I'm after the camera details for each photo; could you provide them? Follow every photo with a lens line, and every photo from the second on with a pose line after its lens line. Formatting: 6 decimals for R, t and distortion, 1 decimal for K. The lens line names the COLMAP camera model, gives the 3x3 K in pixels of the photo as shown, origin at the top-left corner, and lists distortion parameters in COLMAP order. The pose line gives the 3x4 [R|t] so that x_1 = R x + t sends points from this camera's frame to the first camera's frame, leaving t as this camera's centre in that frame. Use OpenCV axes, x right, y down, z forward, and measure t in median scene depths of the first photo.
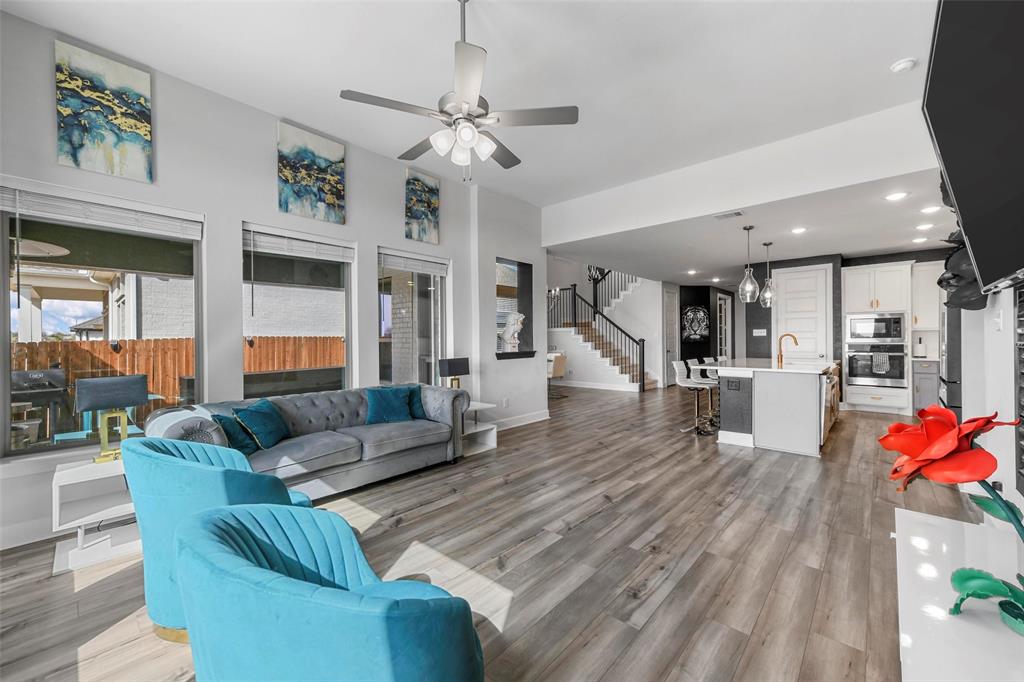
lens RADIAL K [[402.7, 0, 515.4], [0, 402.7, 338.1], [0, 0, 1]] dist [0.014297, 0.000160]
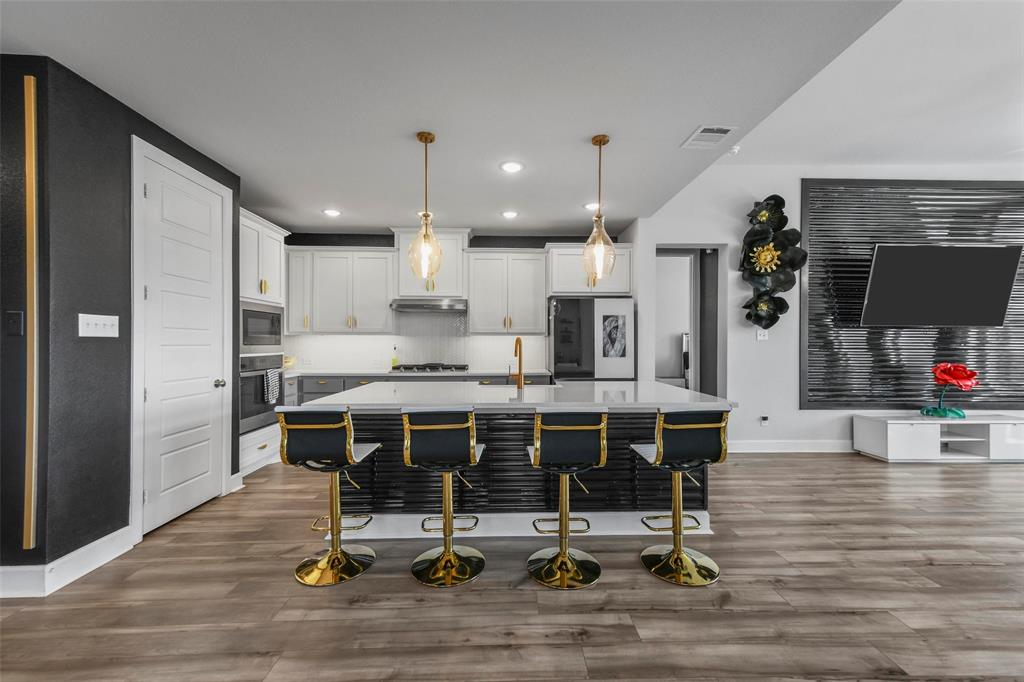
lens RADIAL K [[402.7, 0, 517.5], [0, 402.7, 343.0], [0, 0, 1]] dist [0.014297, 0.000160]
pose [[-0.691207, 0.006871, 0.722624, 0.336757], [0.002549, 0.999972, -0.007070, 0.003326], [-0.722652, -0.003045, -0.691205, 1.859116]]
